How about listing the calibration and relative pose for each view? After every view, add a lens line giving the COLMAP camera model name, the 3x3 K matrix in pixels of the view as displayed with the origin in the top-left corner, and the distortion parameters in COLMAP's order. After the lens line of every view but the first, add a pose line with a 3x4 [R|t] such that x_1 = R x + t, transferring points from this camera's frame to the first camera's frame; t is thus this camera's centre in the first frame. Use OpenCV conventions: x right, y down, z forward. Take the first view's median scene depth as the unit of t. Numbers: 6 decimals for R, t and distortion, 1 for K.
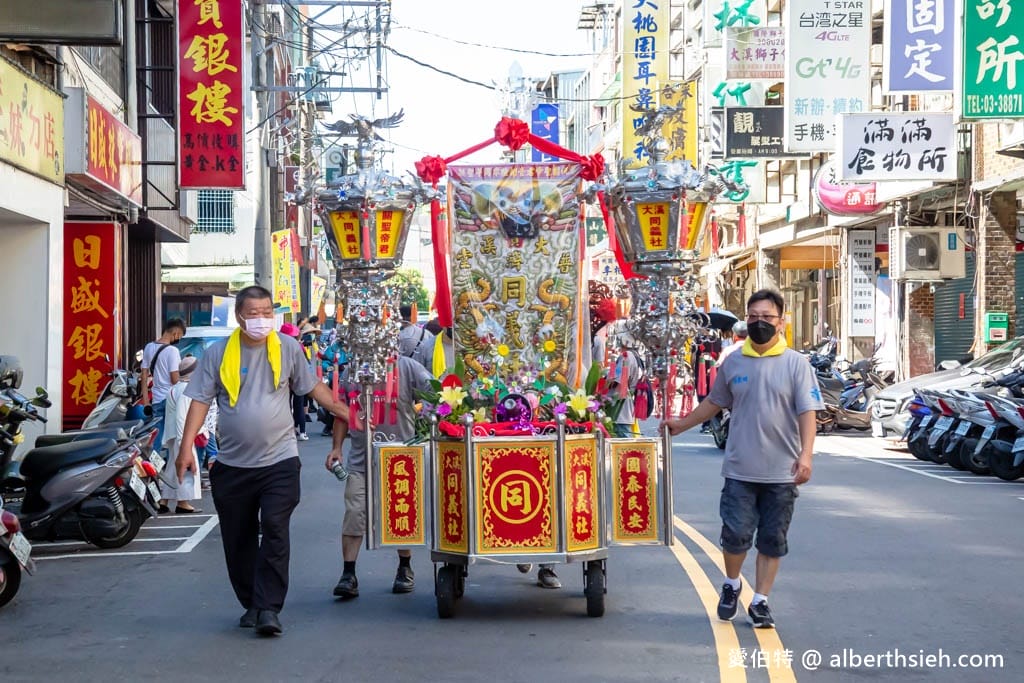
lens RADIAL K [[1767.9, 0, 512.2], [0, 1767.9, 344.8], [0, 0, 1]] dist [0.151516, 0.000000]
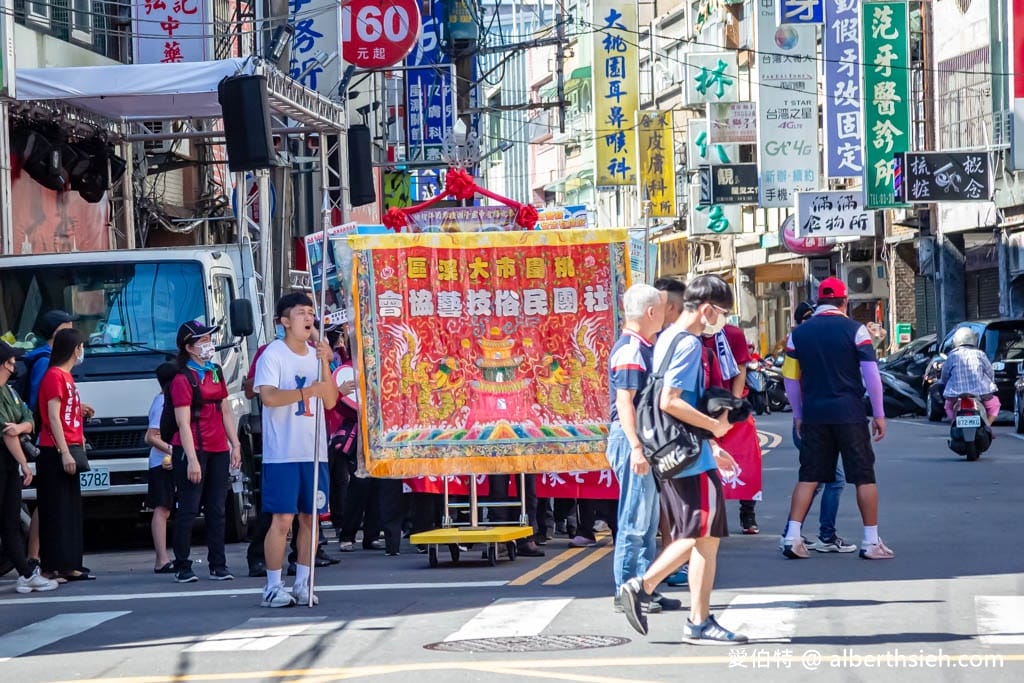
lens RADIAL K [[3094.2, 0, 511.8], [0, 3094.2, 340.5], [0, 0, 1]] dist [0.160646, 0.000000]
pose [[0.996575, -0.029481, 0.077264, -0.225247], [0.030285, 0.999498, -0.009260, 0.009006], [-0.076953, 0.011569, 0.996968, -1.369723]]
